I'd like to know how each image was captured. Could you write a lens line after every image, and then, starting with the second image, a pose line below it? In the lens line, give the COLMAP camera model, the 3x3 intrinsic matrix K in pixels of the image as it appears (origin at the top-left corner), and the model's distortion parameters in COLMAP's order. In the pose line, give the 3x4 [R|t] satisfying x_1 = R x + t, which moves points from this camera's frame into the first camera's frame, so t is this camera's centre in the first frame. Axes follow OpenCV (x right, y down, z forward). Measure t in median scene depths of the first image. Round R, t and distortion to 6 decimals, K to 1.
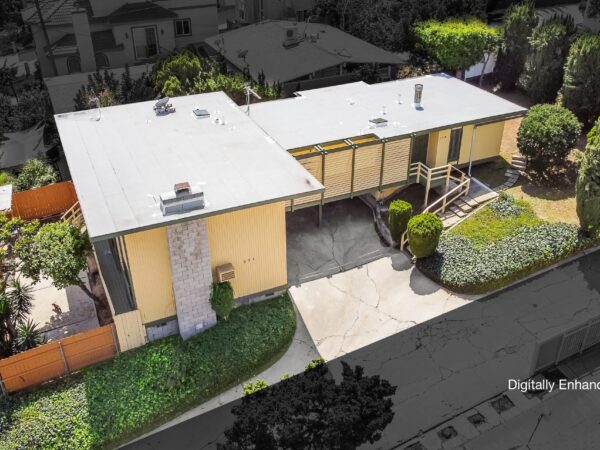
lens RADIAL K [[602.1, 0, 300.0], [0, 602.1, 225.0], [0, 0, 1]] dist [0.005795, -0.003609]
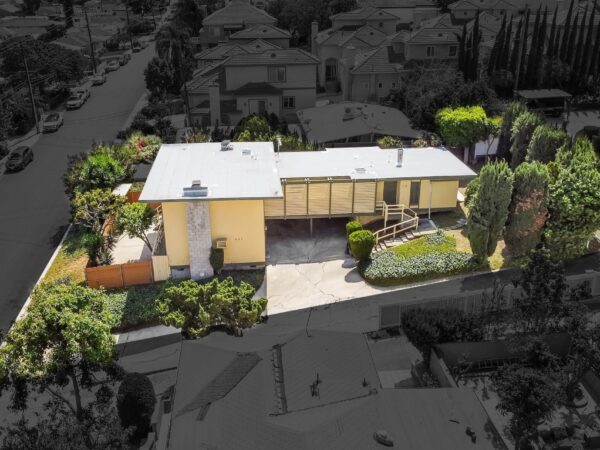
lens RADIAL K [[602.1, 0, 300.0], [0, 602.1, 225.0], [0, 0, 1]] dist [0.005795, -0.003609]
pose [[0.944727, 0.133537, -0.299430, 0.448134], [-0.172912, 0.978888, -0.108995, 0.139957], [0.278554, 0.154746, 0.947872, -0.384452]]
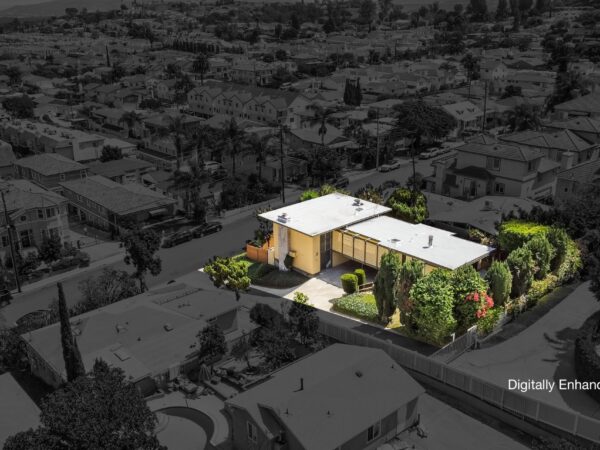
lens RADIAL K [[602.1, 0, 300.0], [0, 602.1, 225.0], [0, 0, 1]] dist [0.005795, -0.003609]
pose [[0.302440, 0.327923, -0.894984, 1.858715], [-0.485041, 0.861242, 0.151651, -0.374192], [0.820528, 0.388239, 0.419530, -0.138683]]
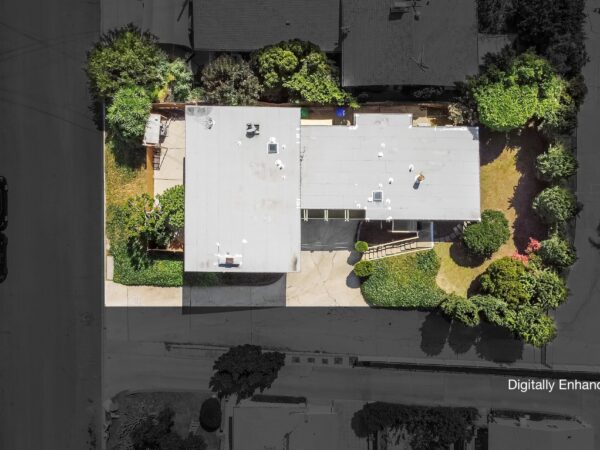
lens RADIAL K [[602.1, 0, 300.0], [0, 602.1, 225.0], [0, 0, 1]] dist [0.005795, -0.003609]
pose [[0.911785, 0.410534, 0.010508, -0.035324], [-0.226010, 0.480269, 0.847503, -1.389232], [0.342883, -0.775115, 0.530687, 0.068542]]
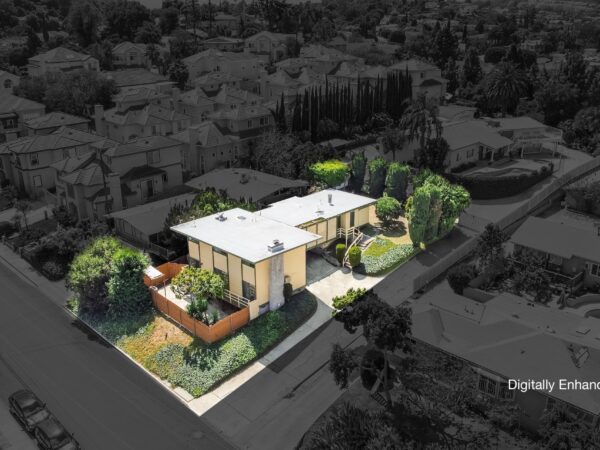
lens RADIAL K [[602.1, 0, 300.0], [0, 602.1, 225.0], [0, 0, 1]] dist [0.005795, -0.003609]
pose [[0.932988, -0.120645, 0.339083, -0.686621], [0.184723, 0.969102, -0.163460, 0.217435], [-0.308885, 0.215143, 0.926447, -0.993446]]
